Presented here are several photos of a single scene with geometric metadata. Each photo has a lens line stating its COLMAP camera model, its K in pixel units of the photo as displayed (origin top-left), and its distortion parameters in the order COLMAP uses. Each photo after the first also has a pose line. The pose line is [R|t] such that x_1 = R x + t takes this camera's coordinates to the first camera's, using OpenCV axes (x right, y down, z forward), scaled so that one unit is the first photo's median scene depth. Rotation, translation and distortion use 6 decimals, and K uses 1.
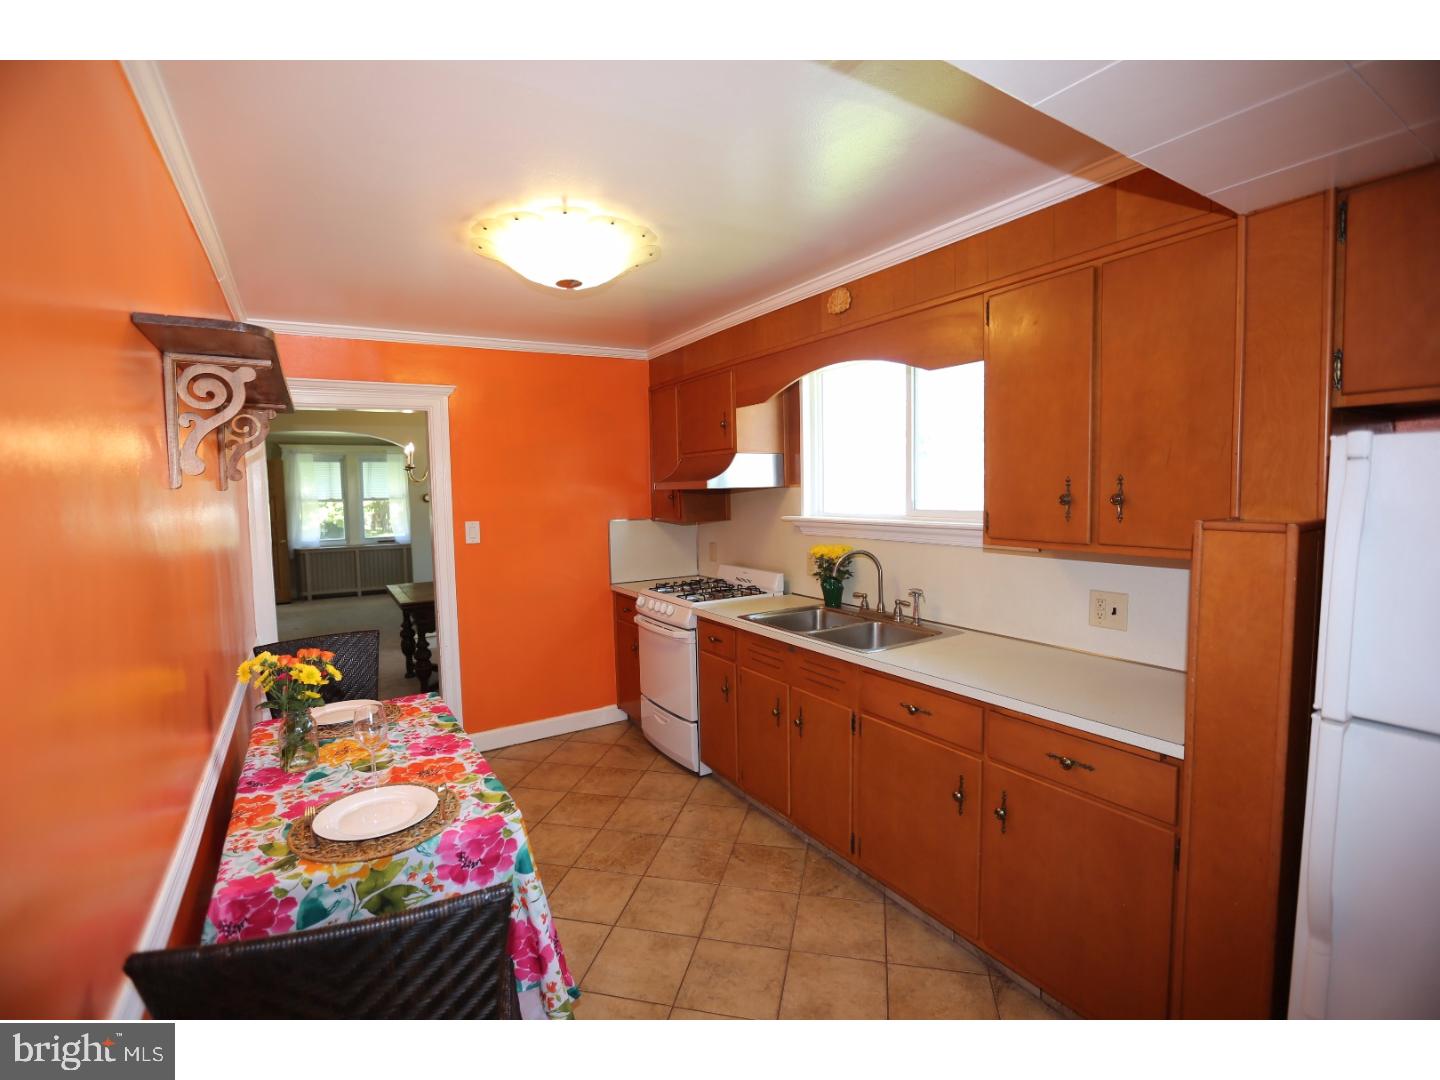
lens RADIAL K [[663.0, 0, 713.2], [0, 663.0, 533.1], [0, 0, 1]] dist [-0.046186, 0.018491]
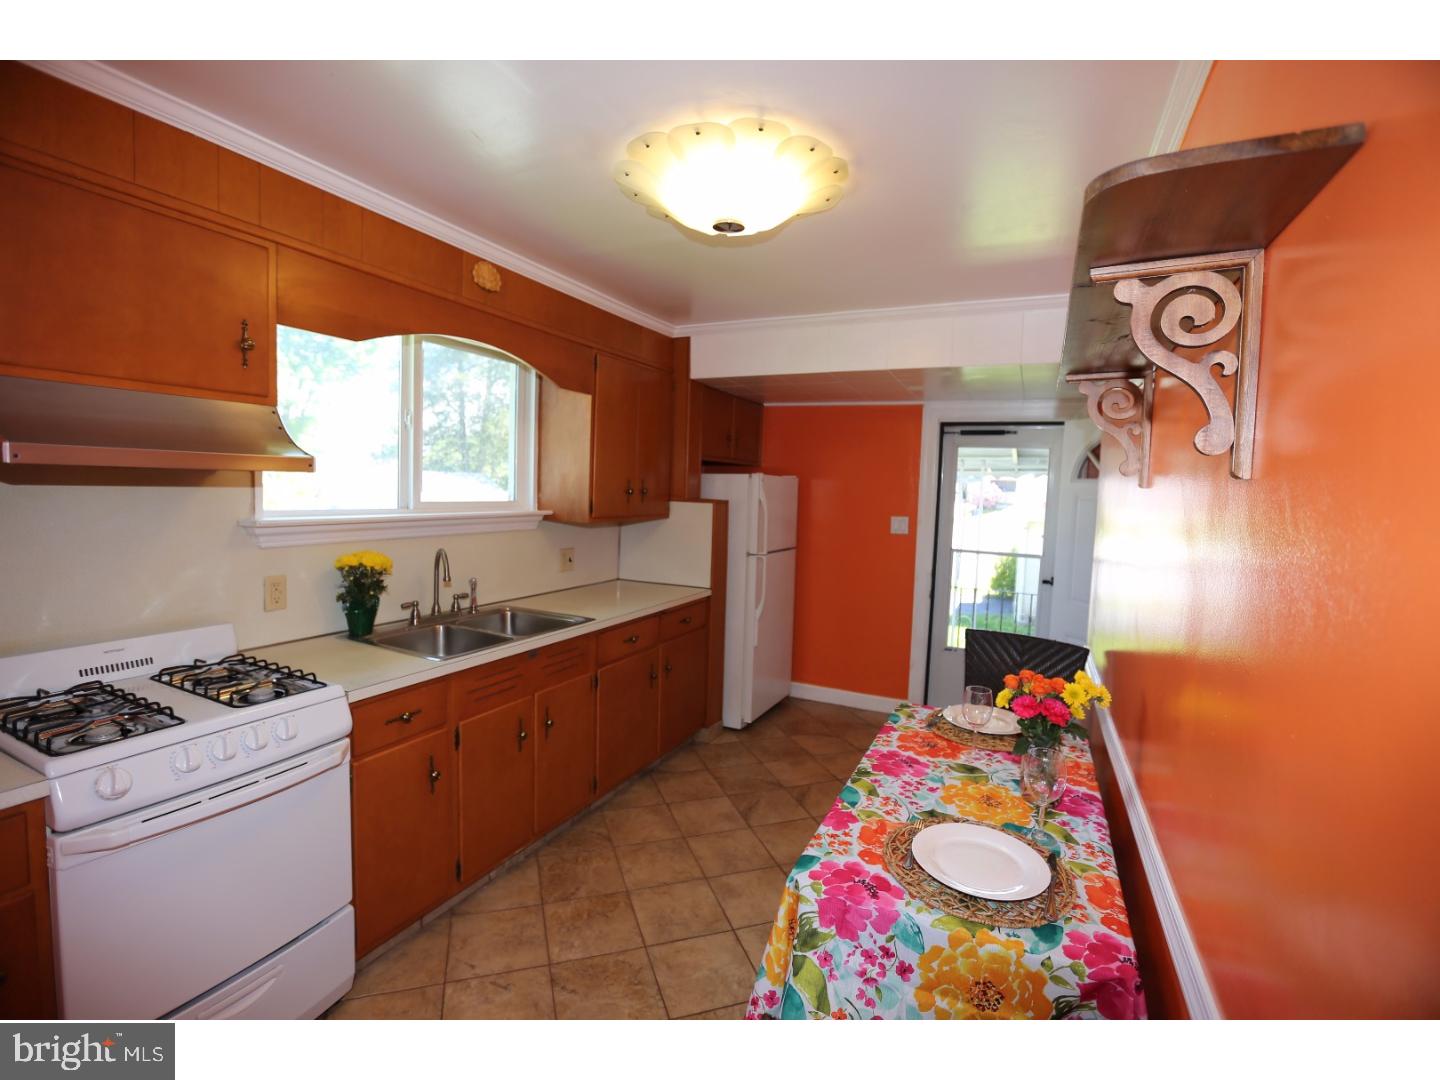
lens RADIAL K [[663.0, 0, 713.2], [0, 663.0, 533.1], [0, 0, 1]] dist [-0.046186, 0.018491]
pose [[-0.536974, -0.057360, 0.841646, -0.991480], [0.033604, 0.995439, 0.089281, -0.085134], [-0.842929, 0.076224, -0.532598, 1.607242]]
